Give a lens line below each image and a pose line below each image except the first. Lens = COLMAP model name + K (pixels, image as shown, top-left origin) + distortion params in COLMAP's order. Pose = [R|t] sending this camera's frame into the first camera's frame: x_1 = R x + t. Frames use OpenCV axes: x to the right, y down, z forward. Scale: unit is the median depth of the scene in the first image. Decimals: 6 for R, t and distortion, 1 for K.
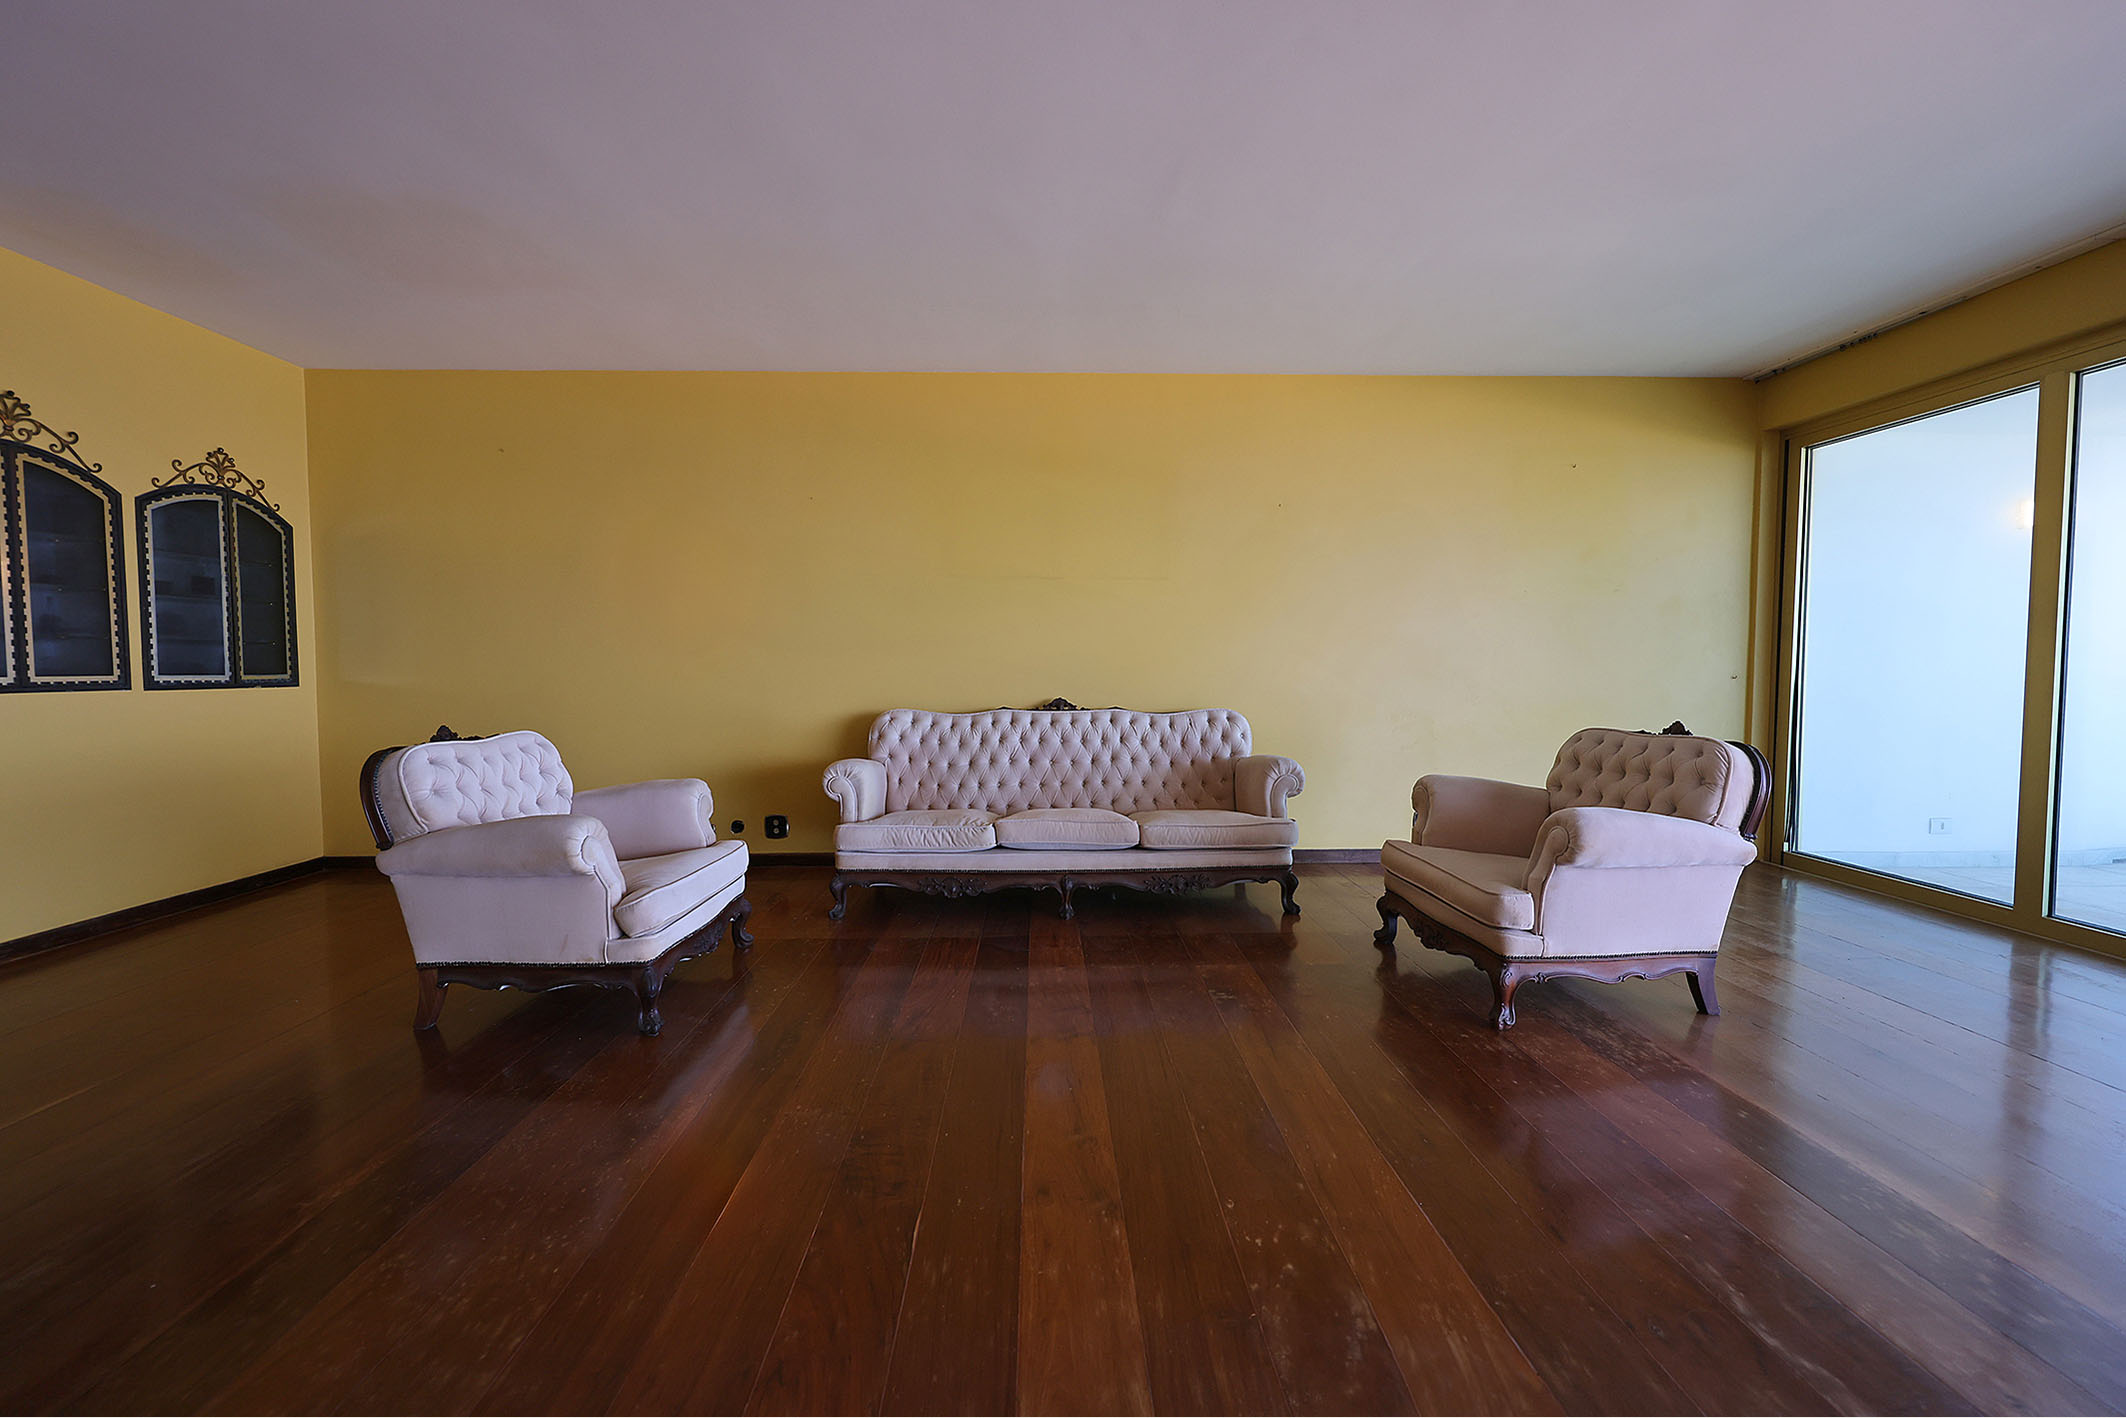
lens RADIAL K [[845.9, 0, 1050.1], [0, 845.9, 702.5], [0, 0, 1]] dist [-0.002683, -0.000060]
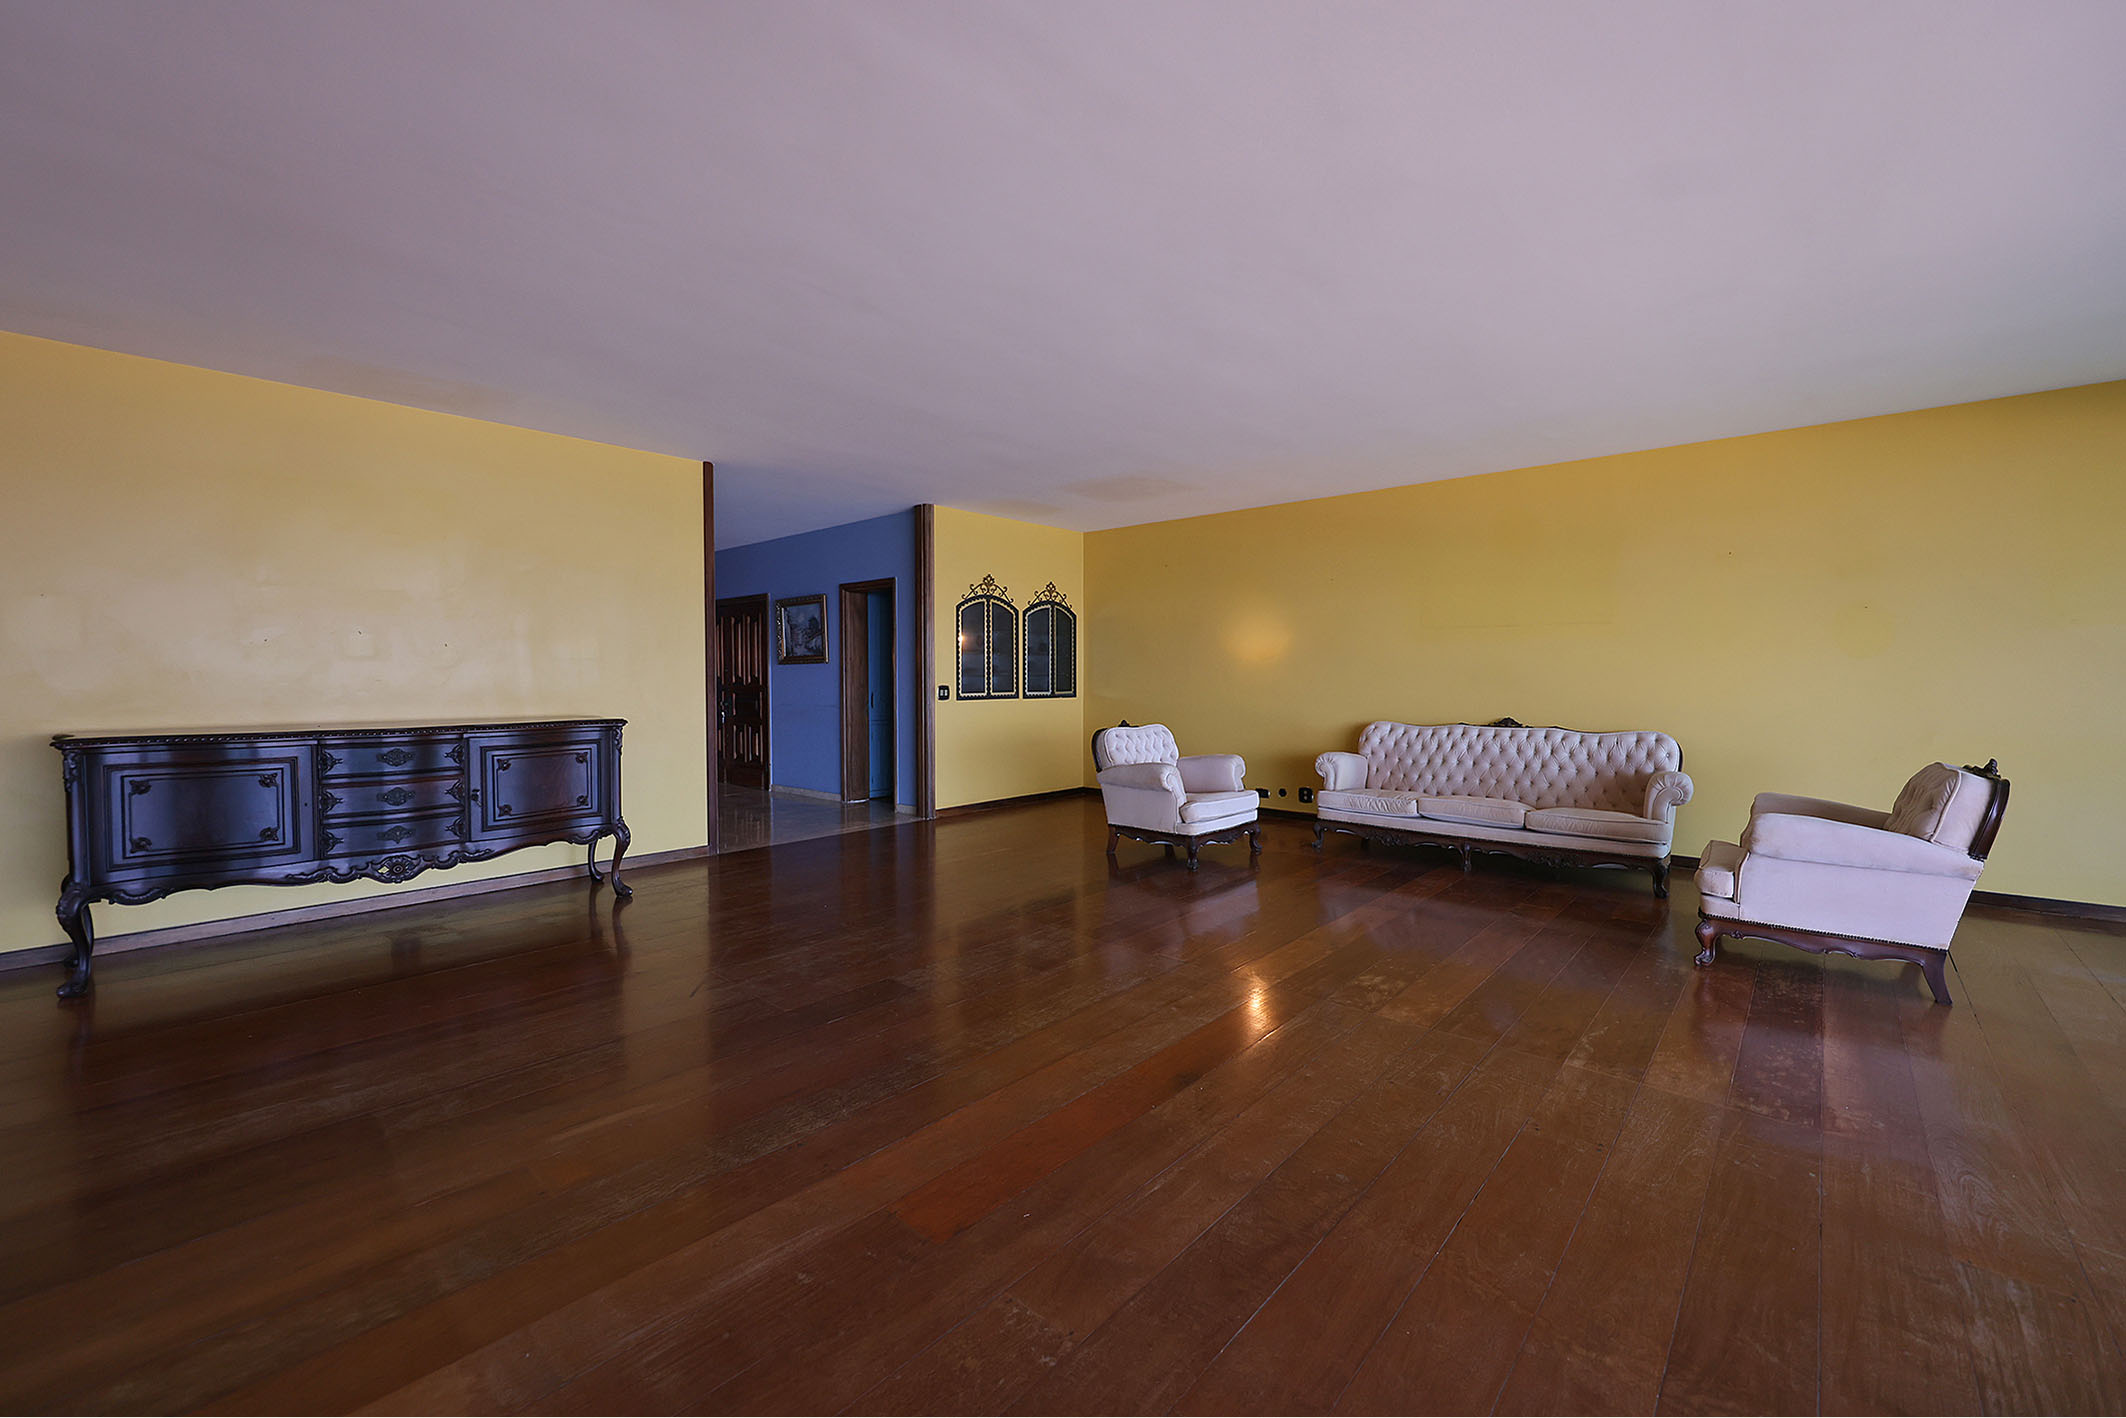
lens RADIAL K [[843.6, 0, 1054.6], [0, 843.6, 700.4], [0, 0, 1]] dist [-0.002545, -0.000104]
pose [[0.724441, 0.023209, -0.688946, 0.469999], [-0.029814, 0.999553, 0.002323, -0.016508], [0.688692, 0.018858, 0.724809, -0.504323]]
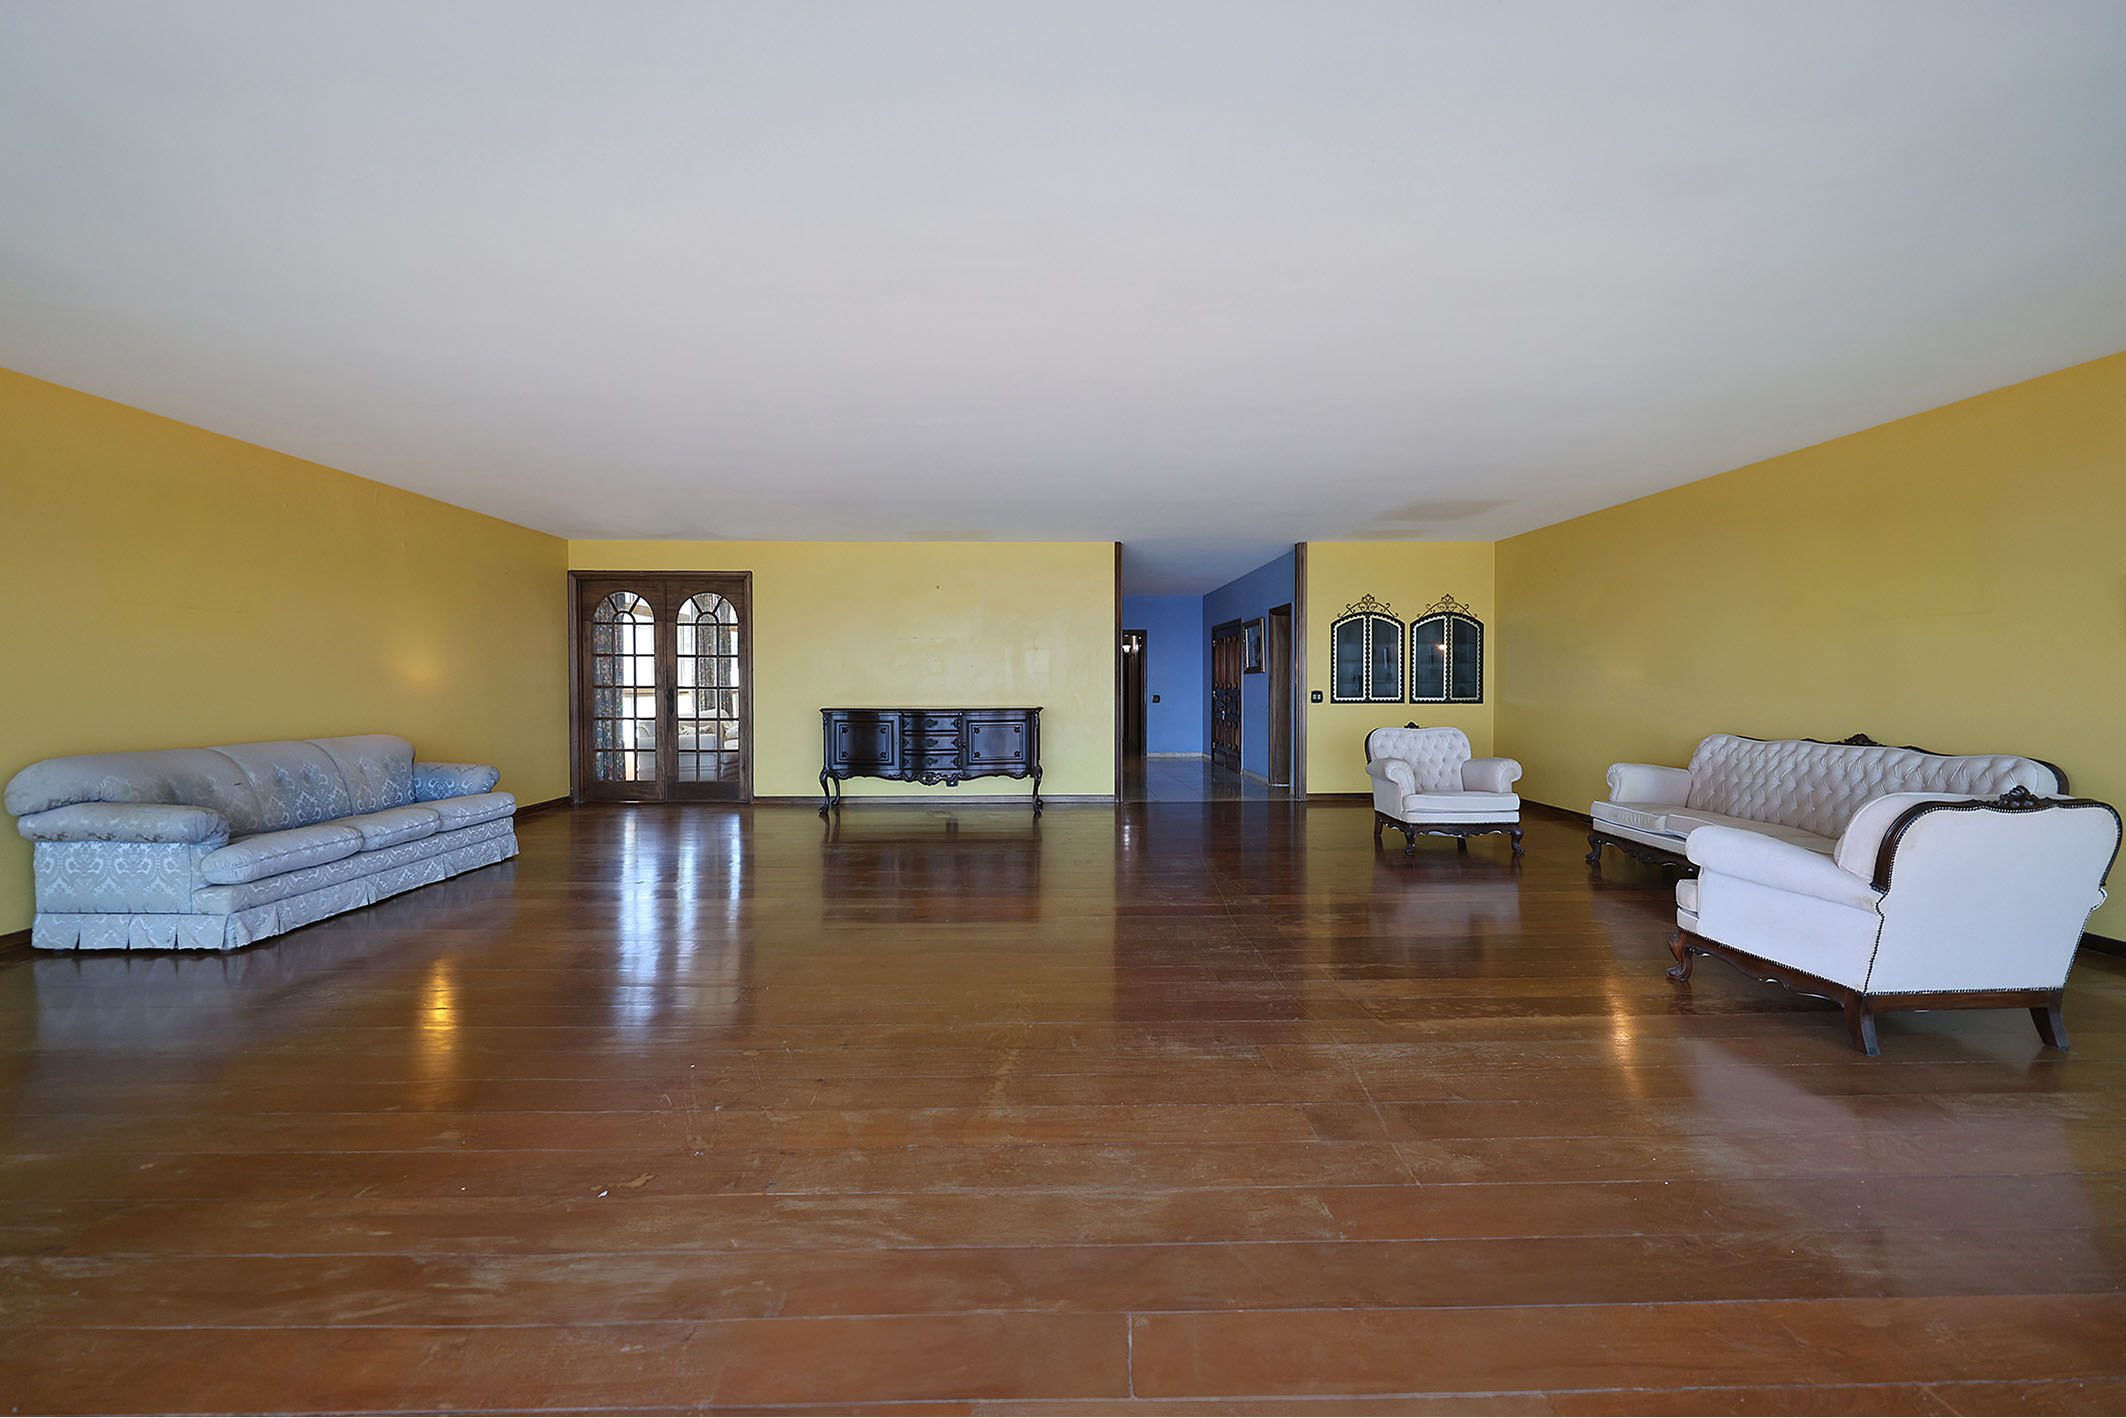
lens RADIAL K [[843.6, 0, 1054.6], [0, 843.6, 700.4], [0, 0, 1]] dist [-0.002545, -0.000104]
pose [[0.001220, 0.023299, -0.999728, 1.247852], [-0.039632, 0.998944, 0.023233, -0.036755], [0.999214, 0.039593, 0.002142, -0.015656]]
